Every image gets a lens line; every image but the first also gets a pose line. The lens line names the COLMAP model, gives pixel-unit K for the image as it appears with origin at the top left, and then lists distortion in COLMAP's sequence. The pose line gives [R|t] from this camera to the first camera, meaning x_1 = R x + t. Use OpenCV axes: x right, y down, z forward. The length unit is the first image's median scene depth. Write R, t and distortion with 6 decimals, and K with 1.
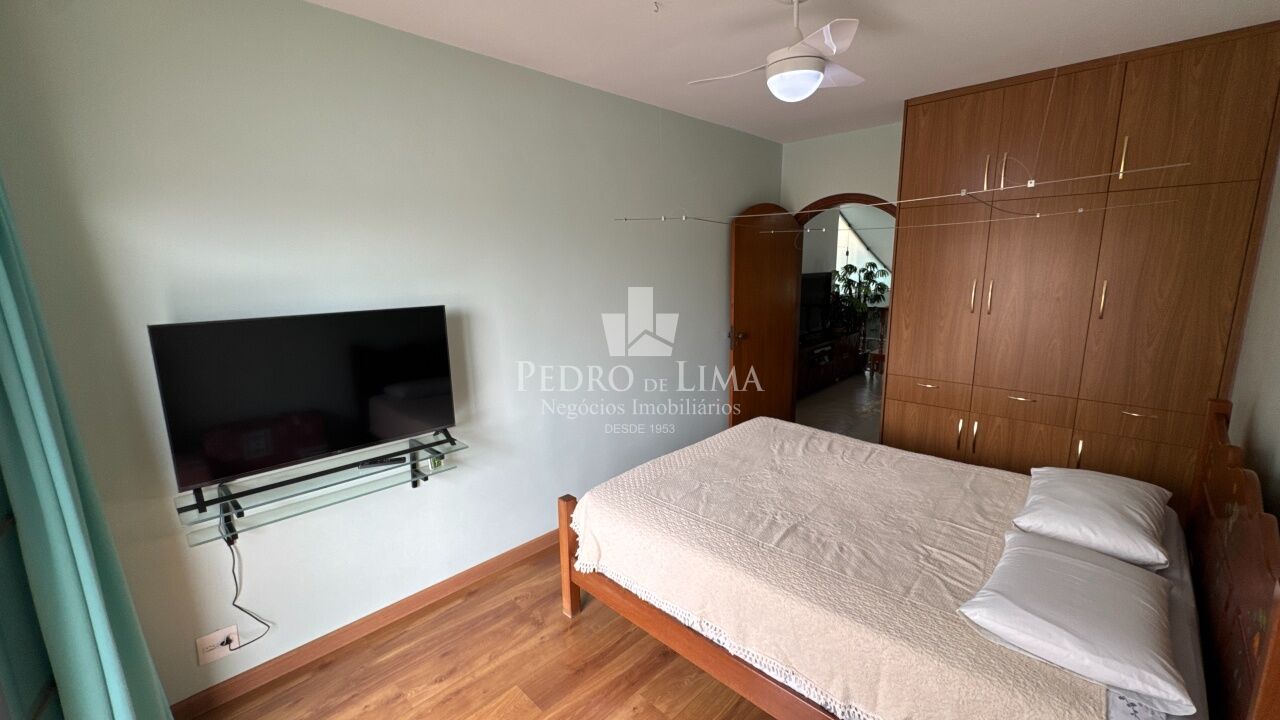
lens RADIAL K [[512.1, 0, 640.0], [0, 512.1, 360.5], [0, 0, 1]] dist [-0.004906, -0.000349]
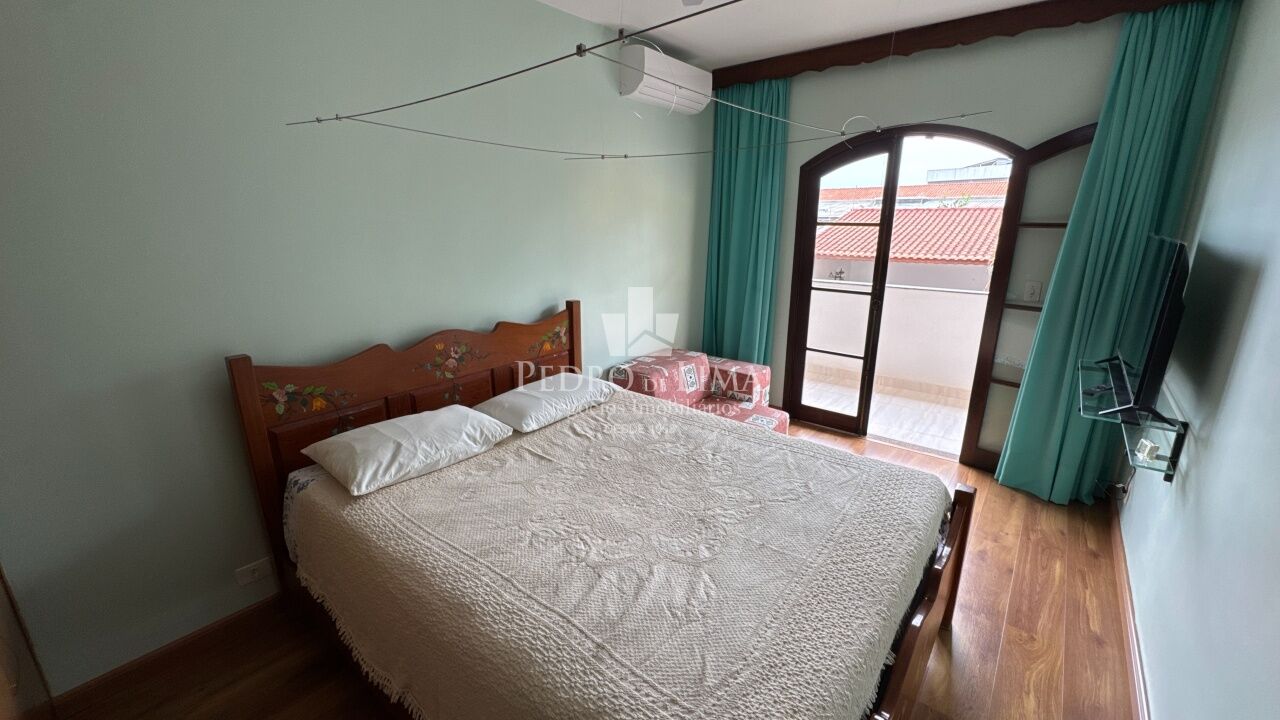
lens RADIAL K [[512.1, 0, 639.6], [0, 512.1, 358.3], [0, 0, 1]] dist [-0.004906, -0.000349]
pose [[-0.995816, 0.039038, -0.082624, 0.358650], [-0.001435, 0.897364, 0.441288, -0.224507], [0.091371, 0.439560, -0.893554, 1.332621]]
